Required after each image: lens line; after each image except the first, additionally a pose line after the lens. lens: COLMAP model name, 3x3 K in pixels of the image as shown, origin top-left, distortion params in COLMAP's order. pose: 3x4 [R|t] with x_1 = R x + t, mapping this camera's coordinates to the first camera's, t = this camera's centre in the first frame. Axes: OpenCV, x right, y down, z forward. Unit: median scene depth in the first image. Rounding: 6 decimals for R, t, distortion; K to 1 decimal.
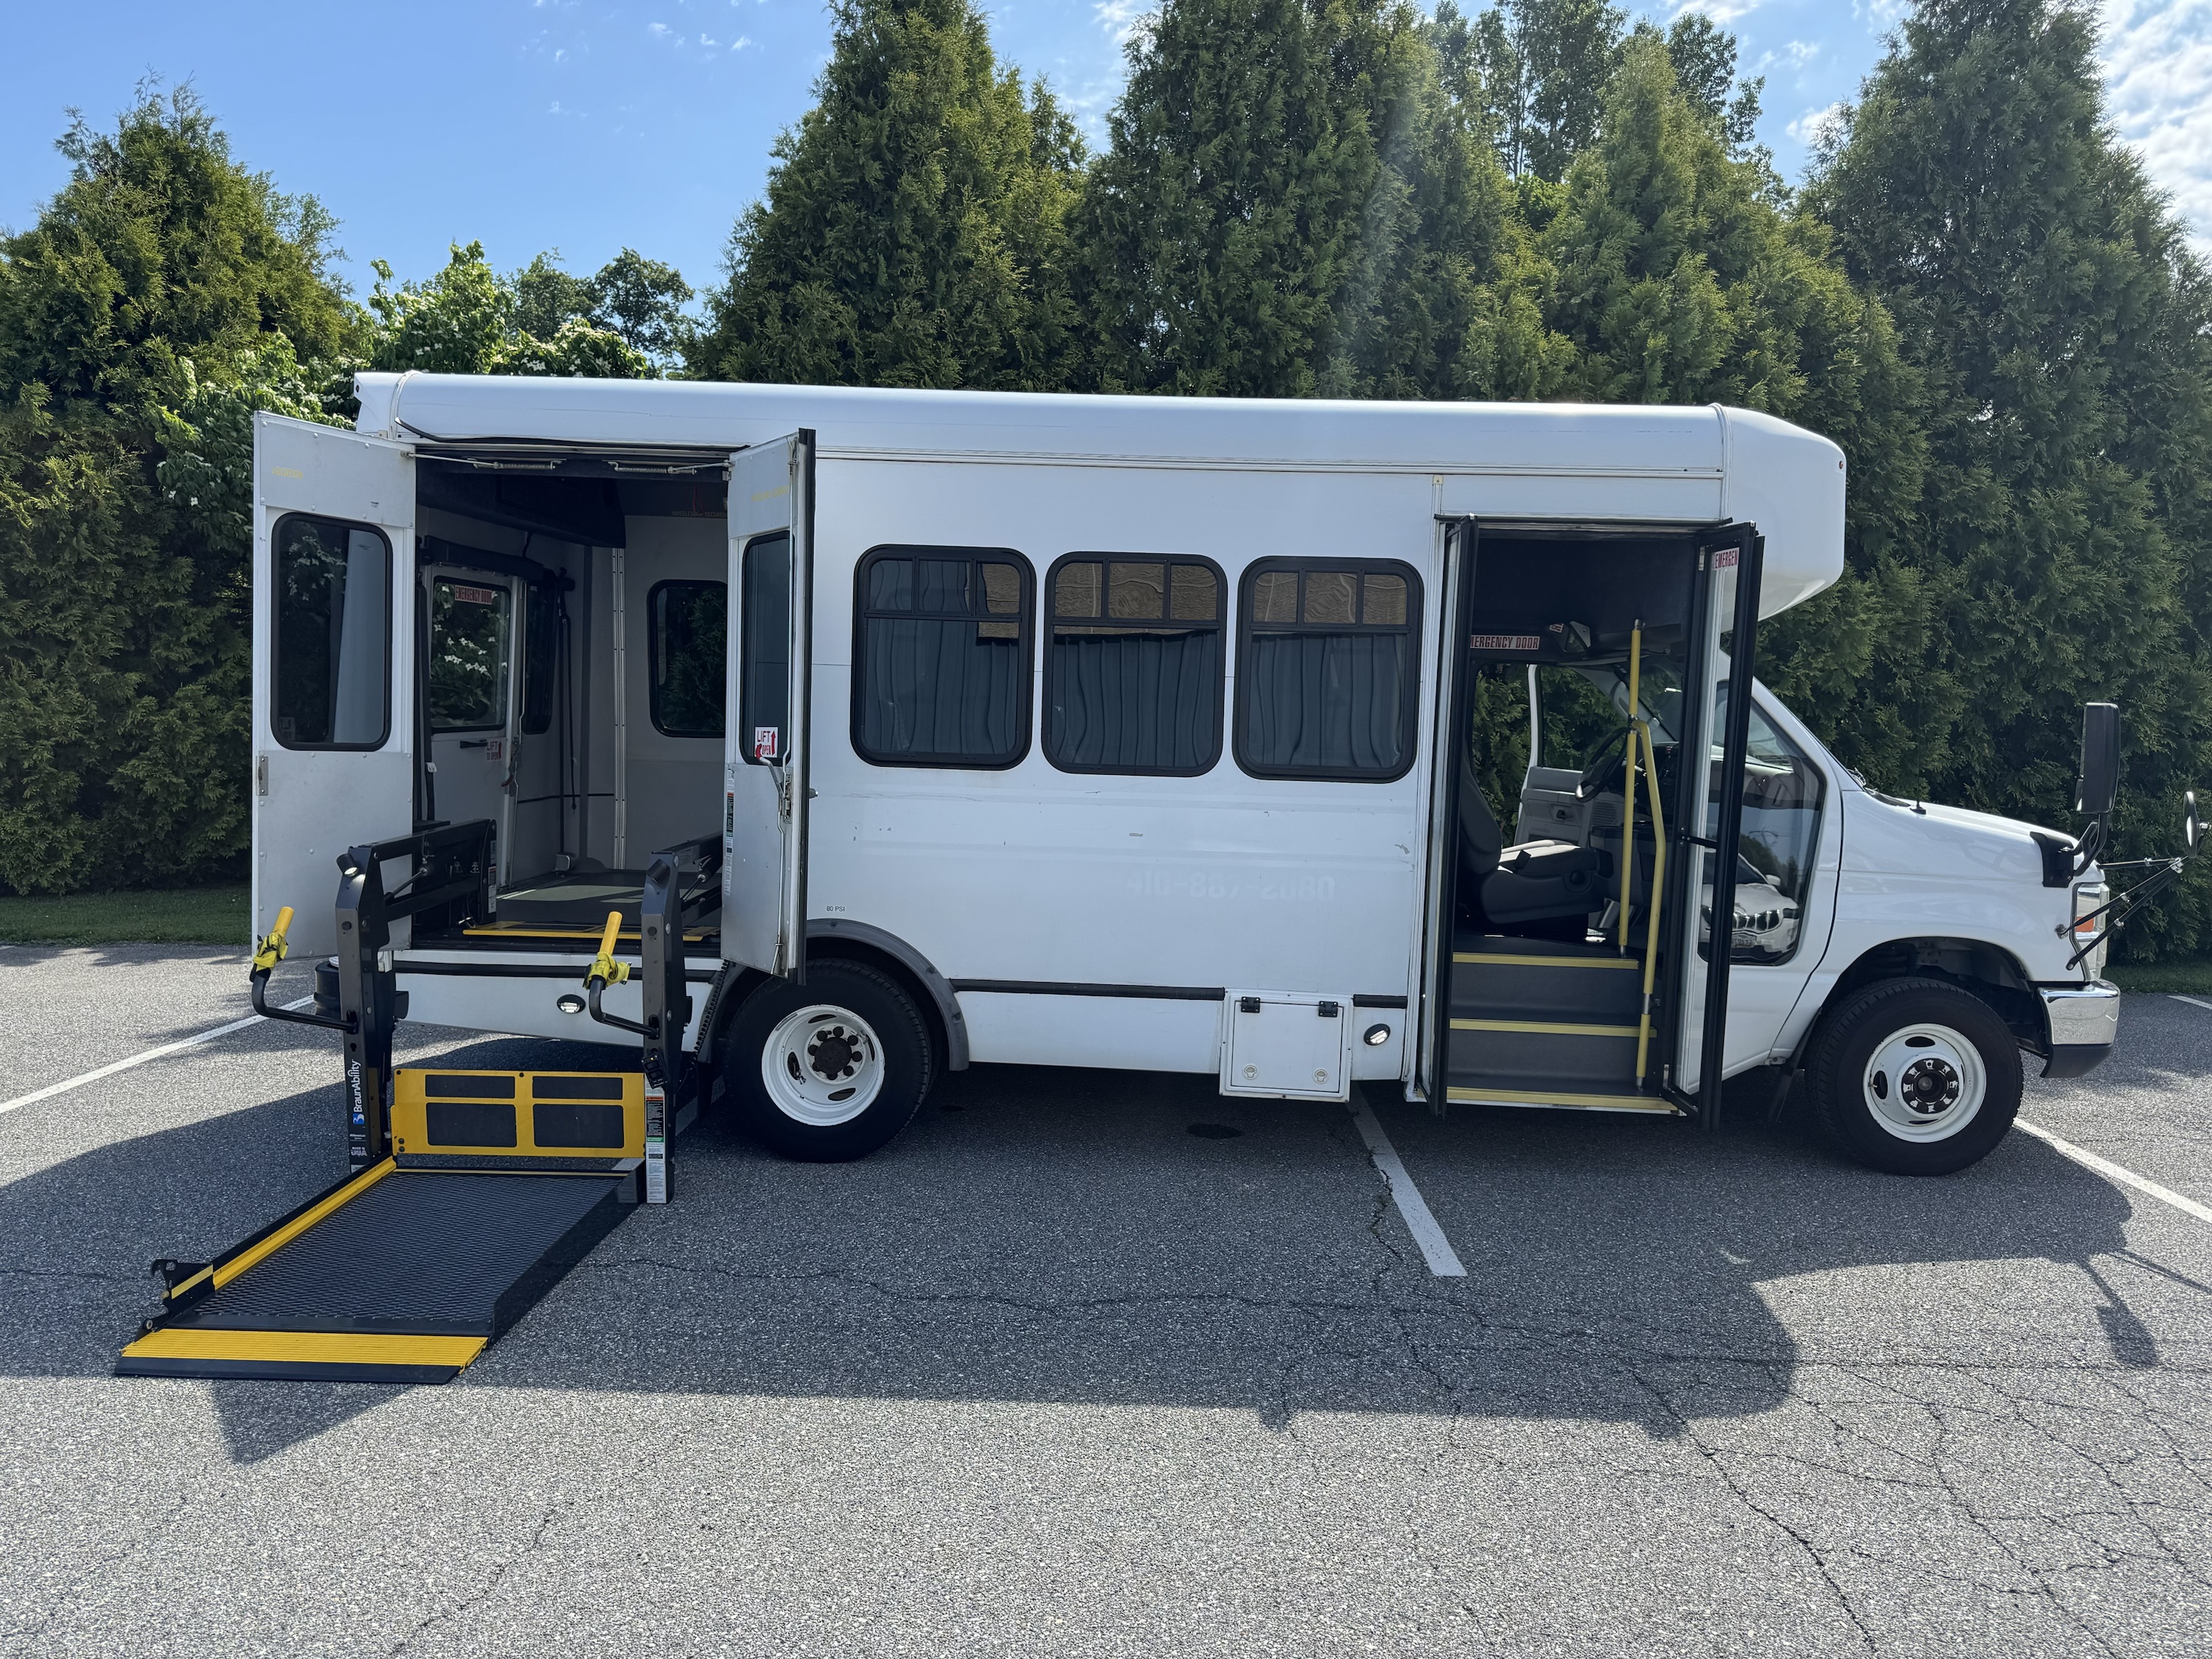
lens RADIAL K [[1561.7, 0, 1076.1], [0, 1561.7, 814.4], [0, 0, 1]] dist [0.009566, -0.020472]
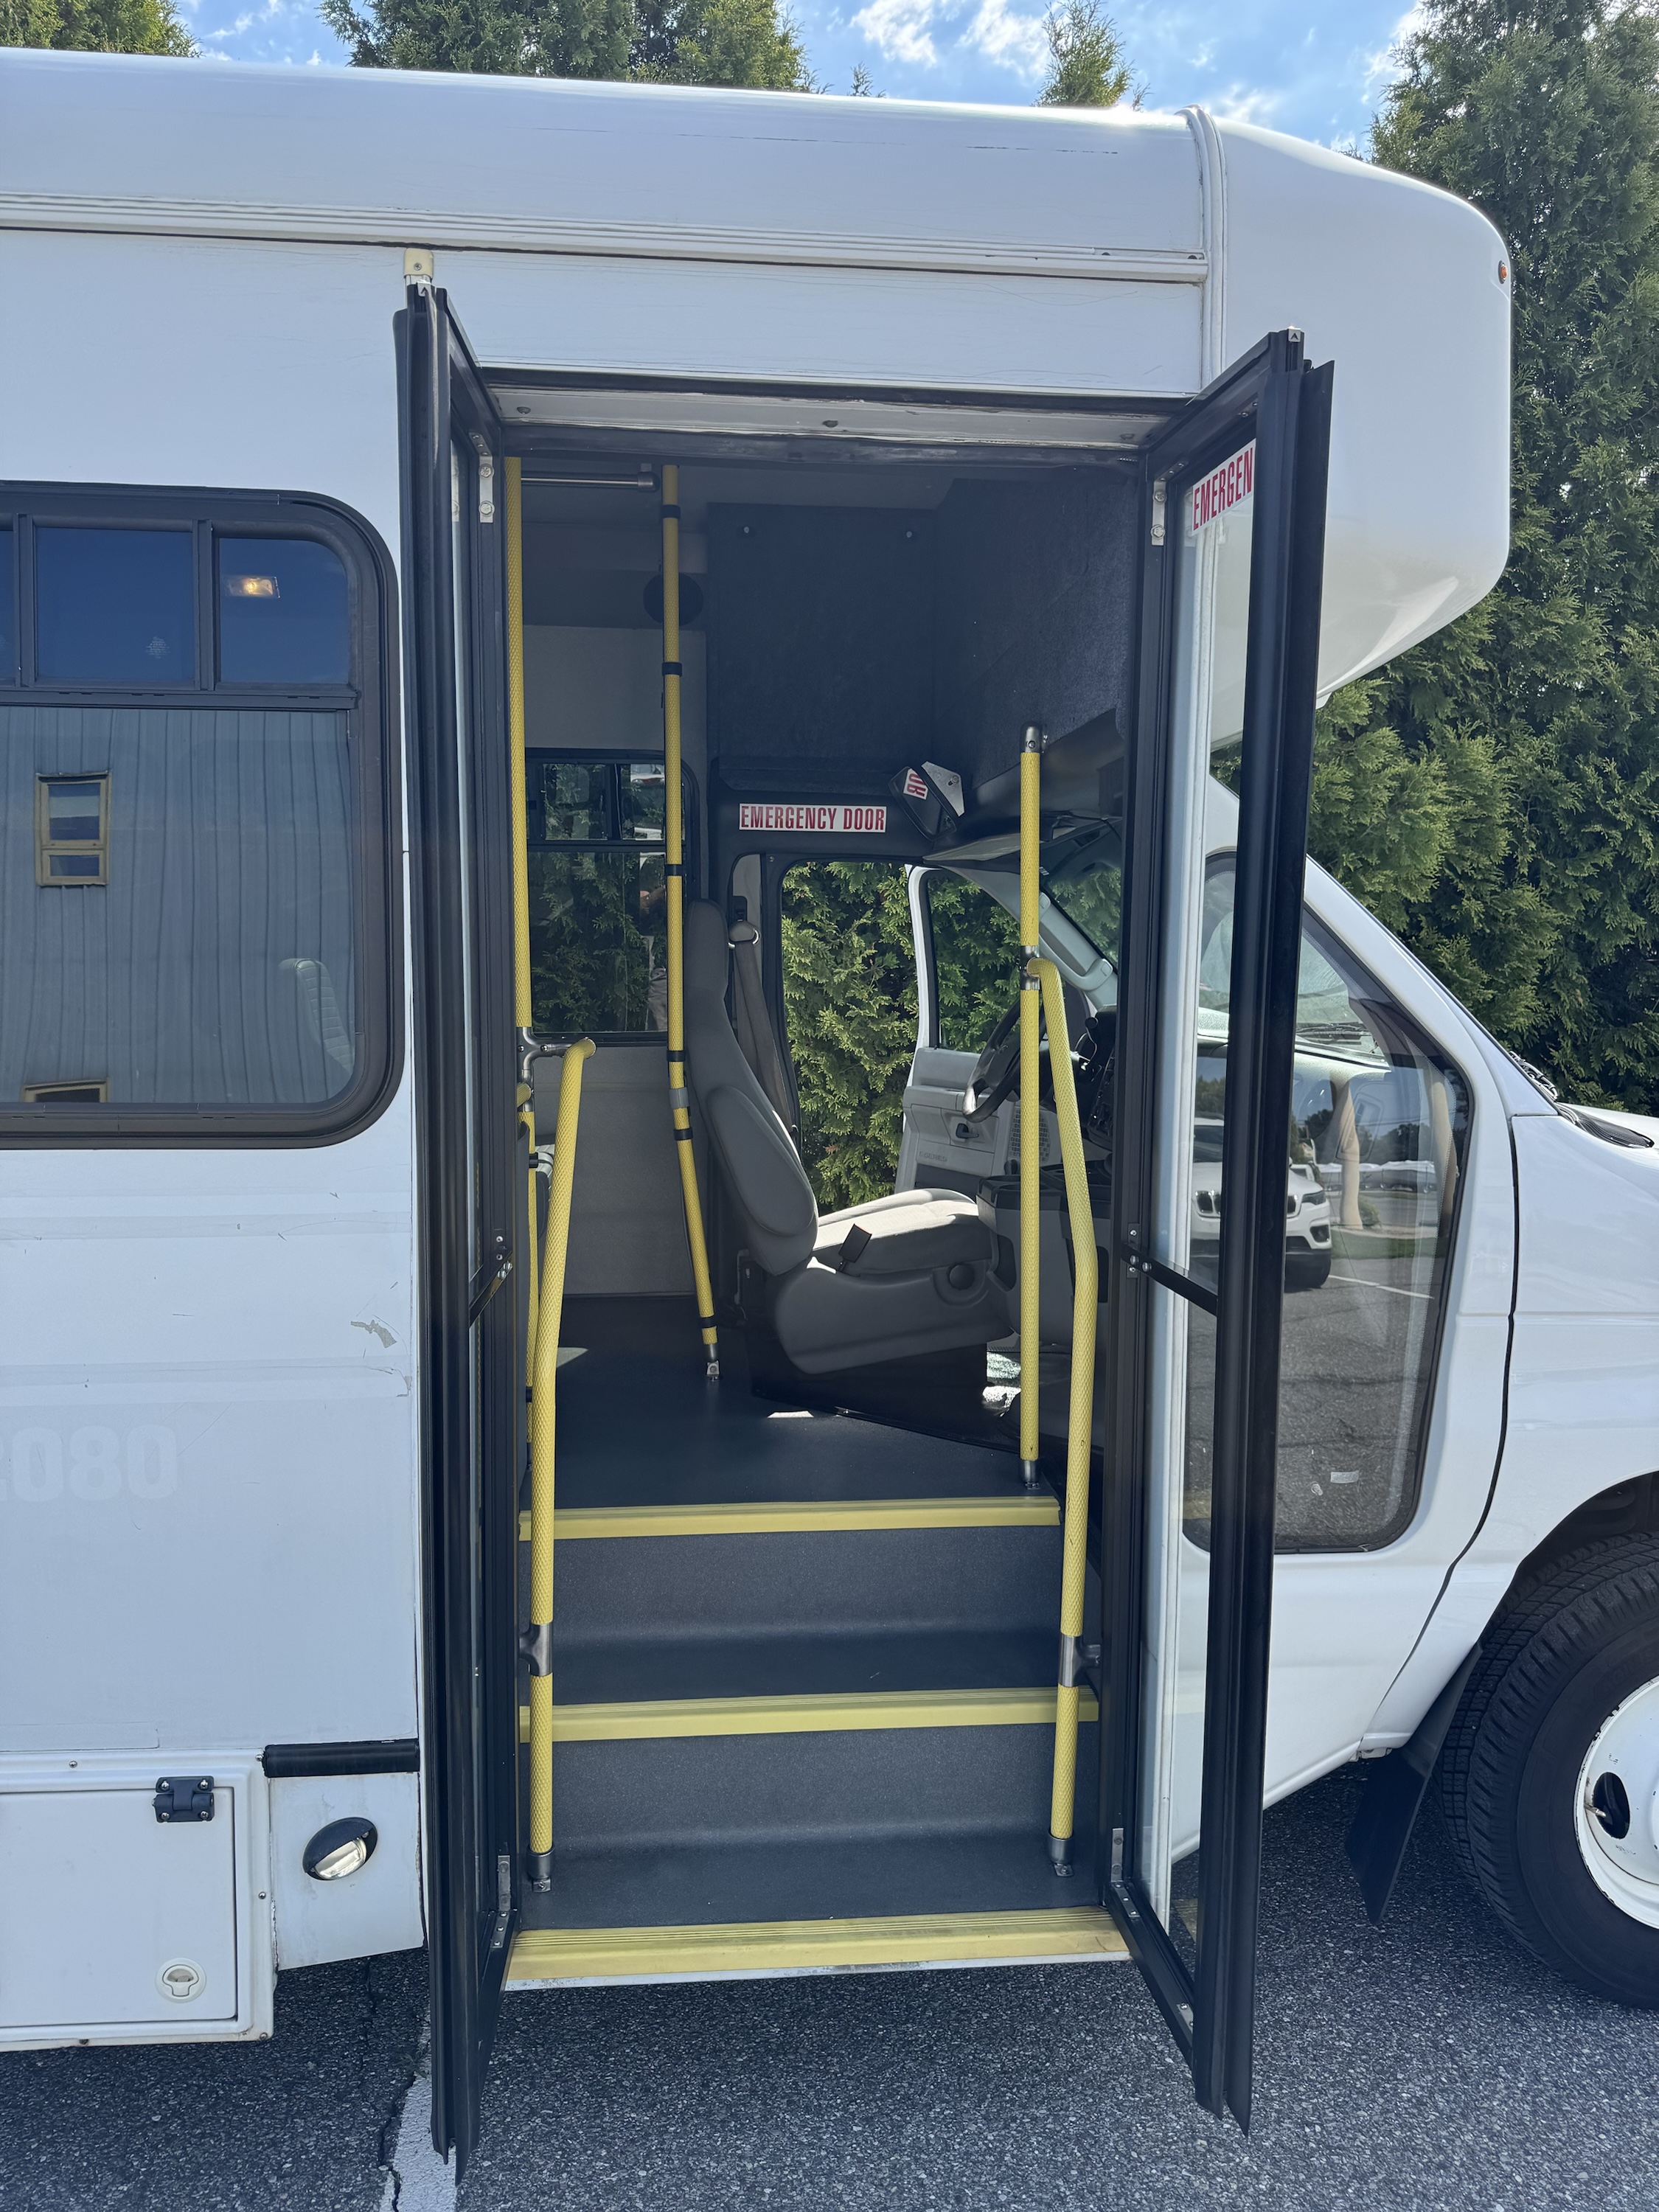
lens RADIAL K [[1561.7, 0, 817.6], [0, 1561.7, 1111.1], [0, 0, 1]] dist [0.009566, -0.020472]
pose [[0.989998, -0.039431, 0.135462, 0.251942], [0.037103, 0.999118, 0.019668, -0.030053], [-0.136118, -0.014445, 0.990587, 0.611108]]
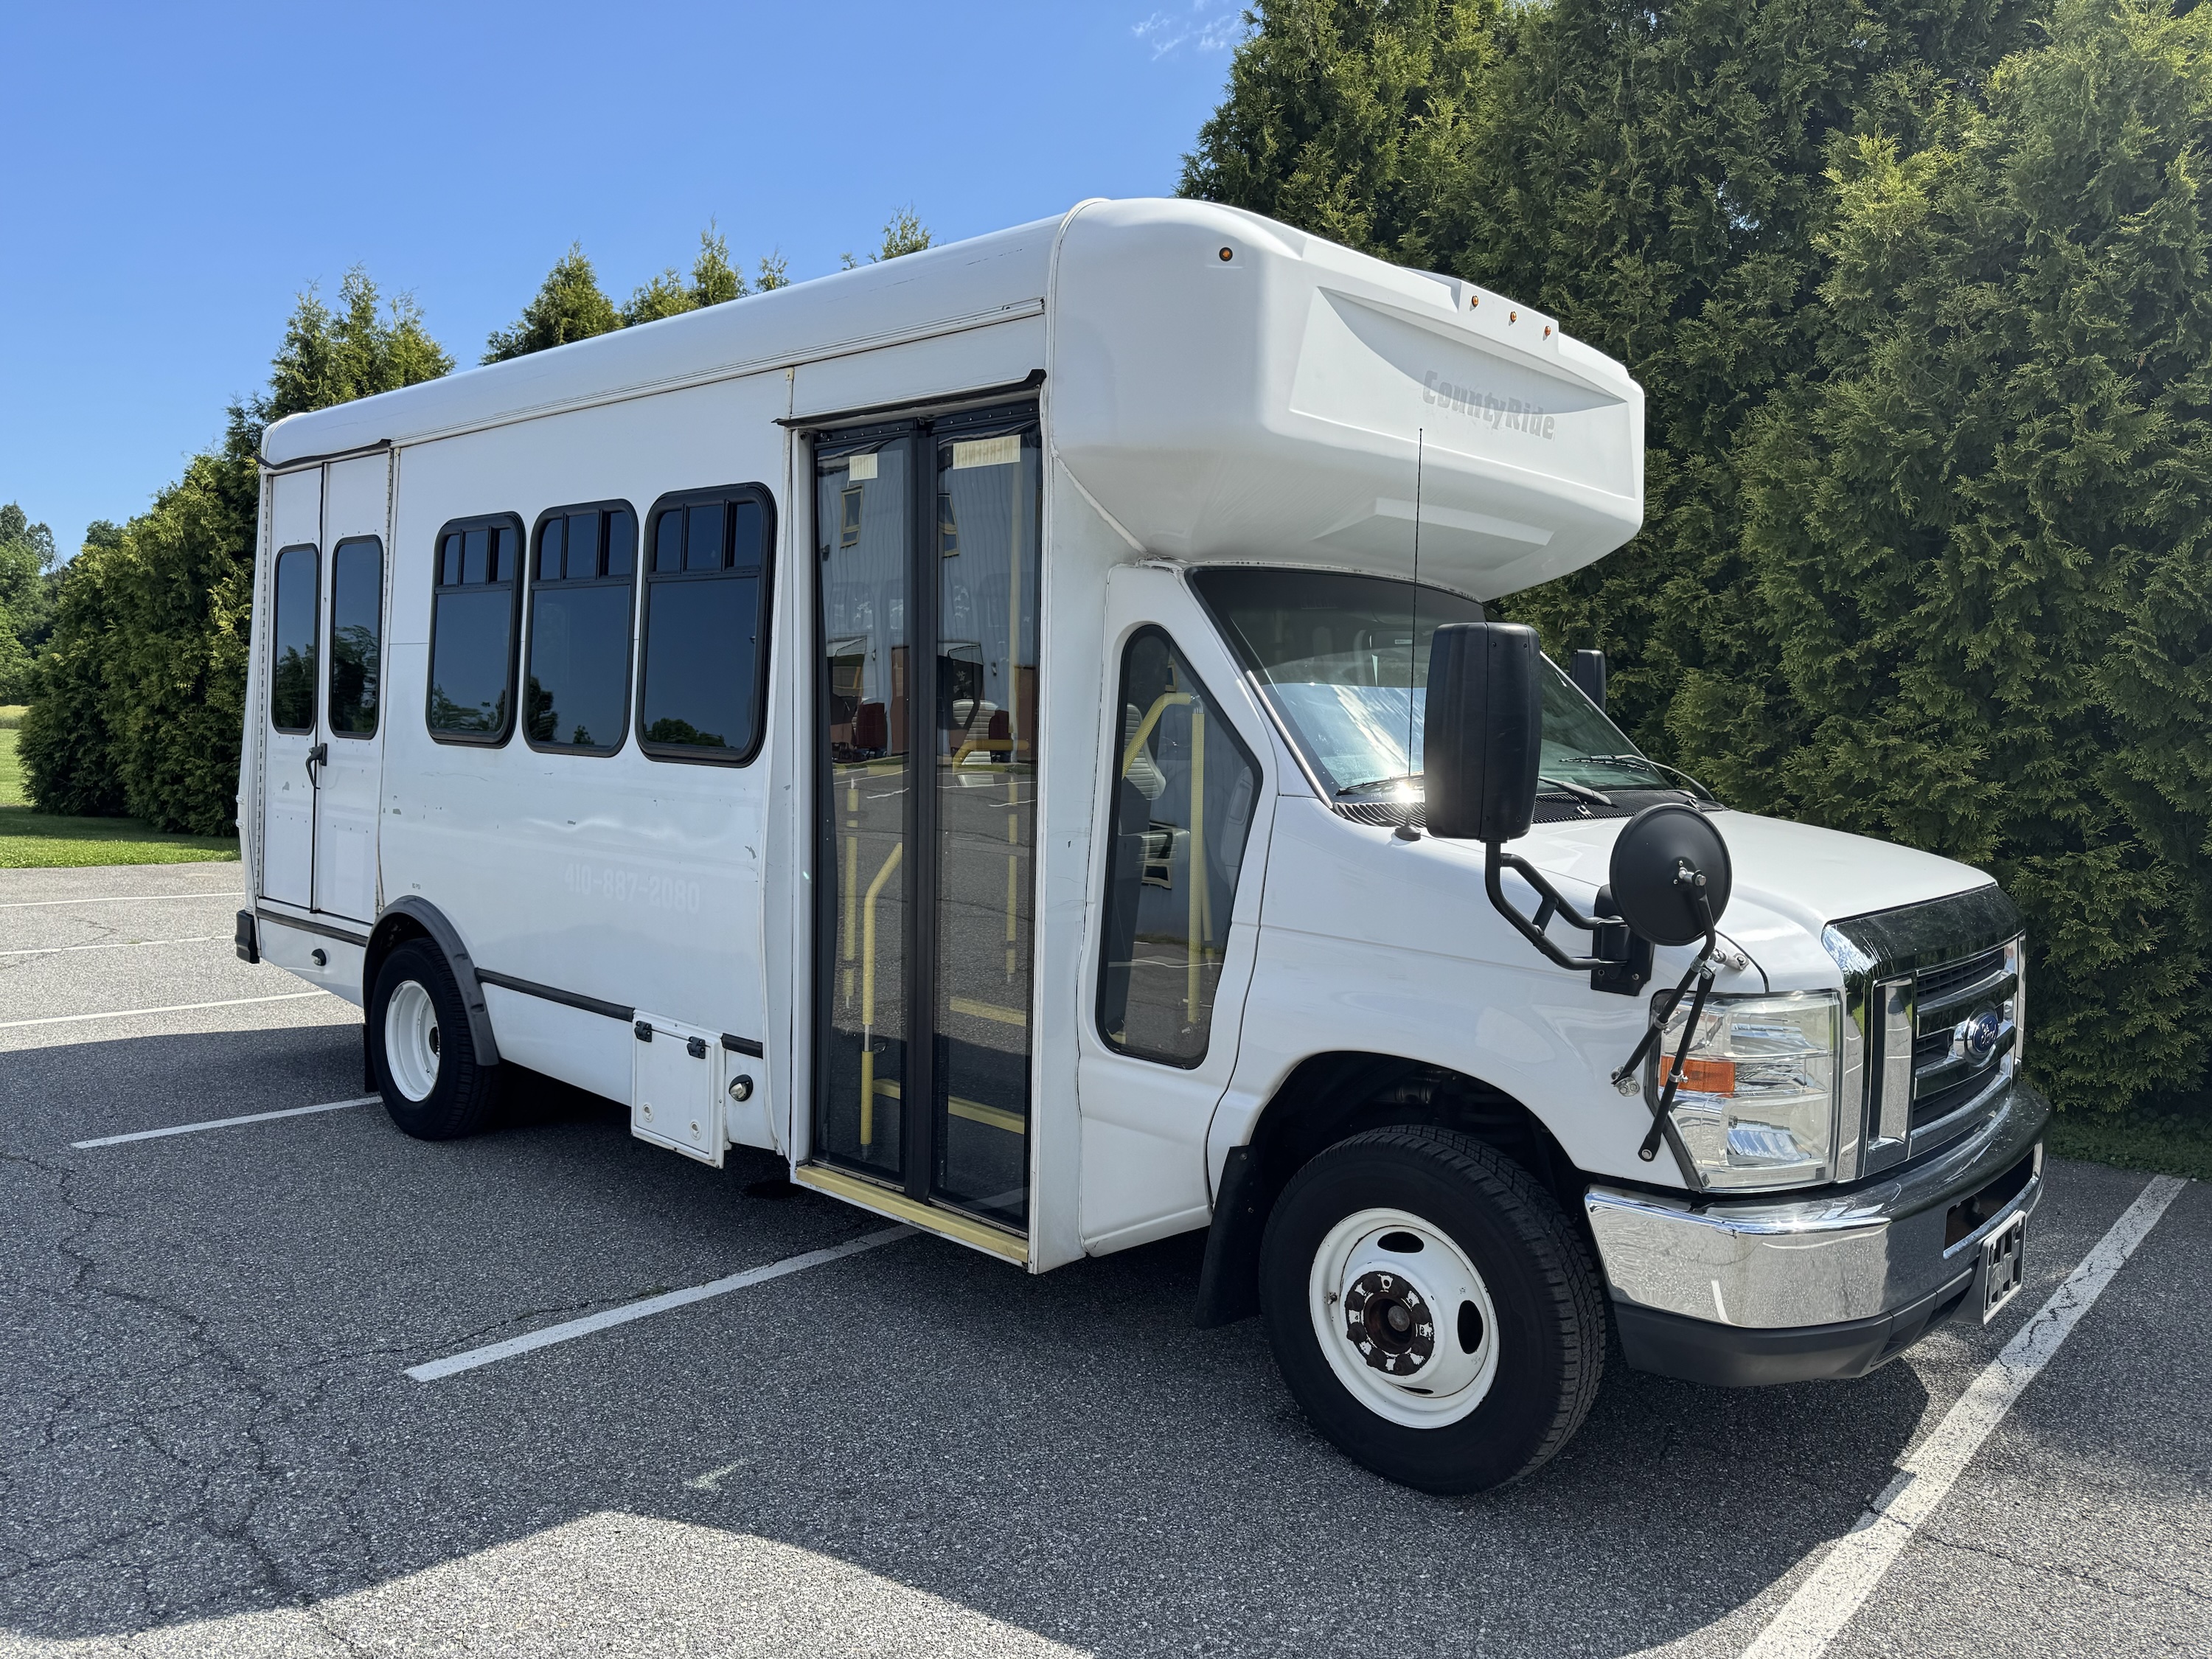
lens RADIAL K [[1561.7, 0, 1096.3], [0, 1561.7, 827.0], [0, 0, 1]] dist [0.009566, -0.020472]
pose [[0.767014, 0.034737, -0.640690, 0.802029], [-0.050516, 0.998703, -0.006327, 0.005421], [0.639639, 0.037218, 0.767774, 0.488392]]
